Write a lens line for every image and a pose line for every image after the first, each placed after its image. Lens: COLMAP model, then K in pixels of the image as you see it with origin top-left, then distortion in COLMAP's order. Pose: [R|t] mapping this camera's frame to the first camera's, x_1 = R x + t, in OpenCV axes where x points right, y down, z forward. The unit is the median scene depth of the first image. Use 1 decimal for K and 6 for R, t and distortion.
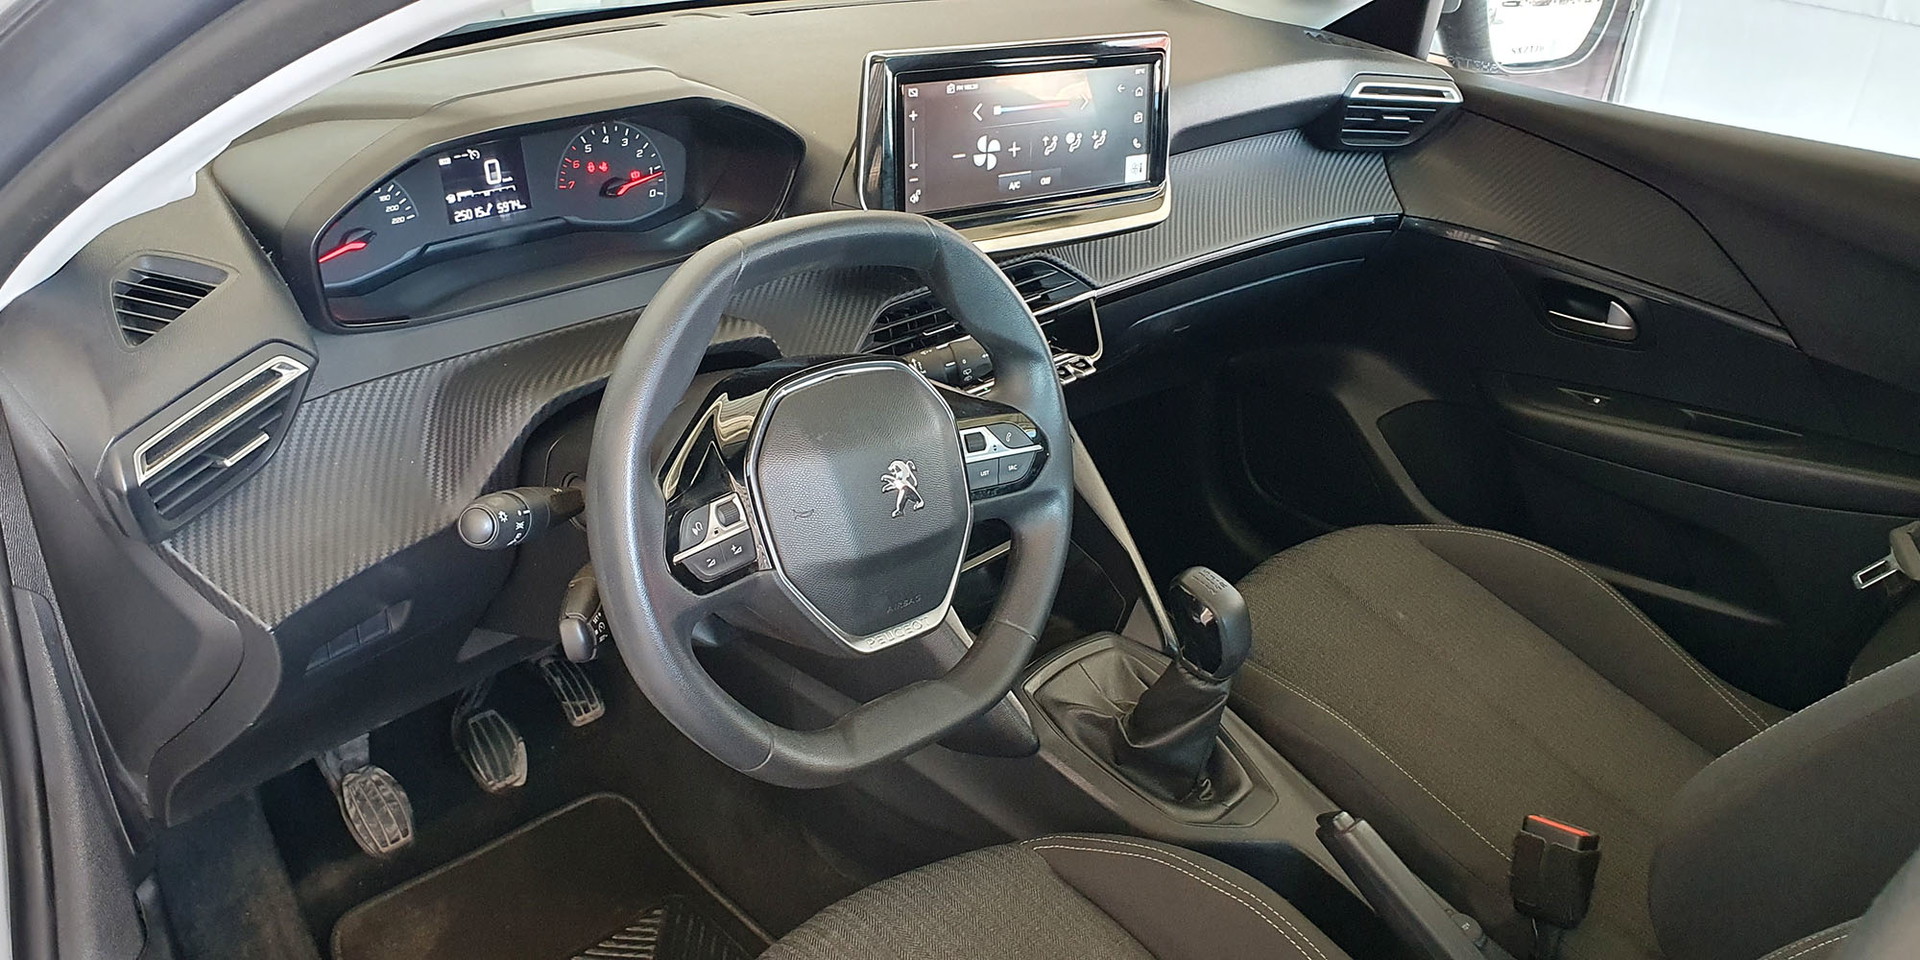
lens RADIAL K [[1580.3, 0, 927.7], [0, 1580.3, 481.3], [0, 0, 1]] dist [0.009042, -0.007066]
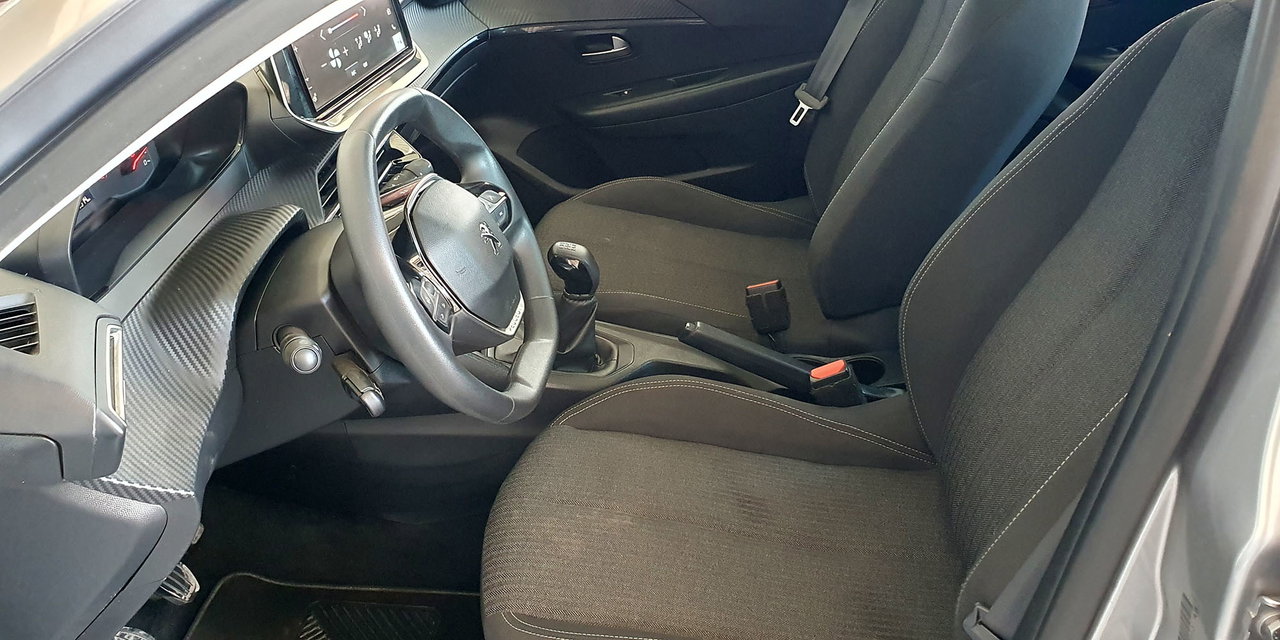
lens RADIAL K [[1017.7, 0, 640.0], [0, 1017.7, 320.0], [0, 0, 1]] dist [0.107200, -0.359517]
pose [[0.772633, -0.451458, 0.446345, -0.328826], [0.417488, 0.890977, 0.178502, -0.033822], [-0.478269, 0.048427, 0.876877, -0.030855]]
